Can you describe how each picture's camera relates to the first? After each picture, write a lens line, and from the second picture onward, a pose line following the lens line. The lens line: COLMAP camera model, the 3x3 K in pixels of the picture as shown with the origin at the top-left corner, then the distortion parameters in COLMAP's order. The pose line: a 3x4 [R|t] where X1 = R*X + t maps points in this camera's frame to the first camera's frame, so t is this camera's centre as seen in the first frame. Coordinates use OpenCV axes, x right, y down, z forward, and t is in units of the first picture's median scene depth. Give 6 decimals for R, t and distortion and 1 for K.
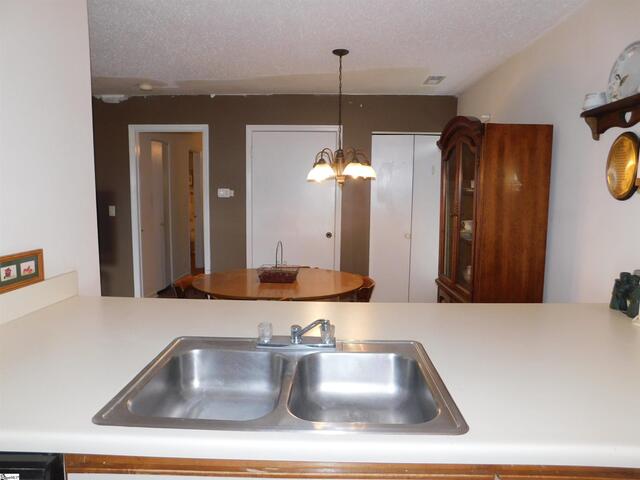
lens RADIAL K [[415.3, 0, 321.8], [0, 415.3, 241.2], [0, 0, 1]] dist [-0.060030, 0.038516]
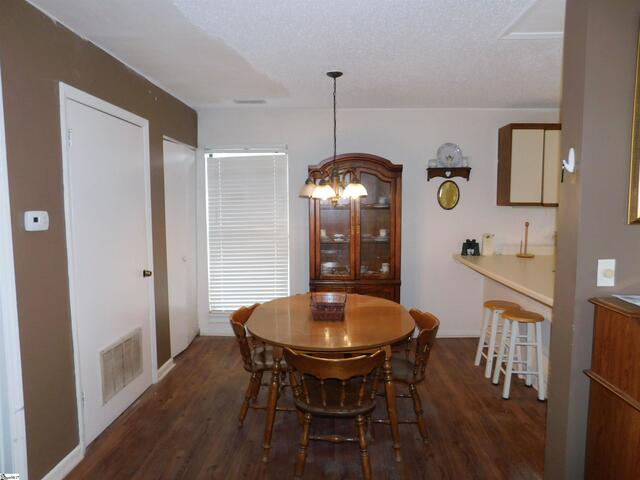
lens RADIAL K [[415.3, 0, 318.8], [0, 415.3, 238.5], [0, 0, 1]] dist [-0.060030, 0.038516]
pose [[0.024504, -0.088991, 0.995731, -1.506031], [0.126960, 0.988242, 0.085198, -0.217811], [-0.991605, 0.124331, 0.035514, 1.554666]]
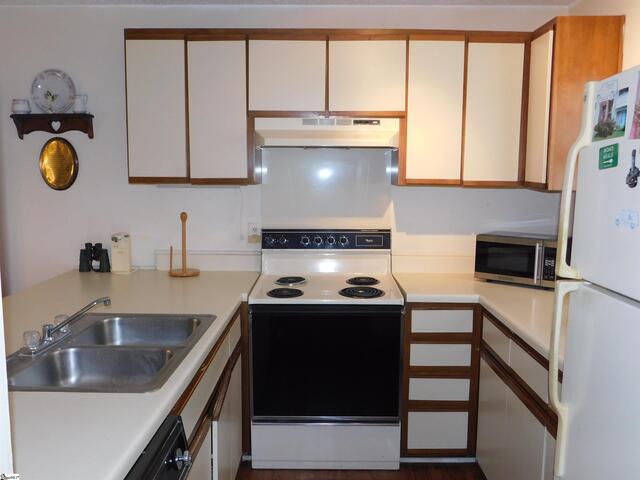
lens RADIAL K [[545.3, 0, 316.4], [0, 545.3, 240.7], [0, 0, 1]] dist [-0.007490, 0.020041]
pose [[-0.005877, -0.122917, 0.992400, -0.930875], [0.123047, 0.984786, 0.122702, -0.052050], [-0.992383, 0.122833, 0.009337, 0.189934]]
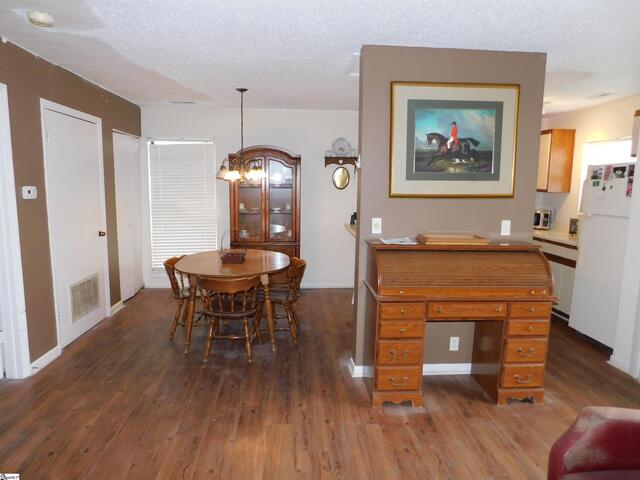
lens RADIAL K [[415.3, 0, 317.7], [0, 415.3, 237.5], [0, 0, 1]] dist [-0.060030, 0.038516]
pose [[-0.082808, -0.136754, 0.987138, -2.143511], [0.108917, 0.983364, 0.145368, -0.201661], [-0.990596, 0.119554, -0.066535, 1.321143]]
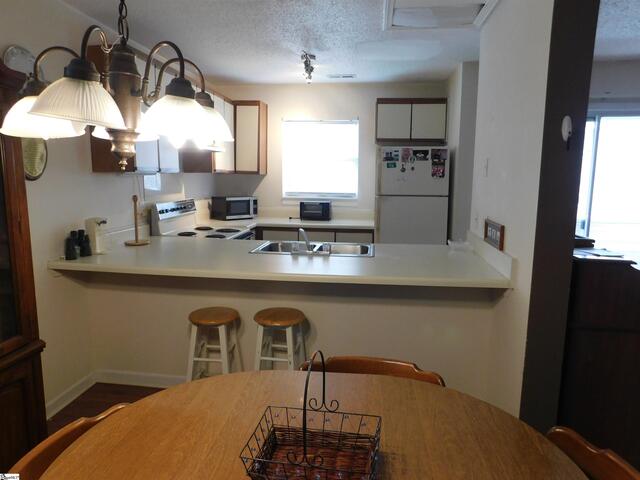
lens RADIAL K [[421.5, 0, 318.4], [0, 421.5, 241.1], [0, 0, 1]] dist [-0.059004, -0.000689]
pose [[-0.993418, -0.033304, 0.109598, -0.209749], [-0.001414, 0.960293, 0.278991, -0.243908], [-0.114538, 0.276999, -0.954019, 1.950849]]
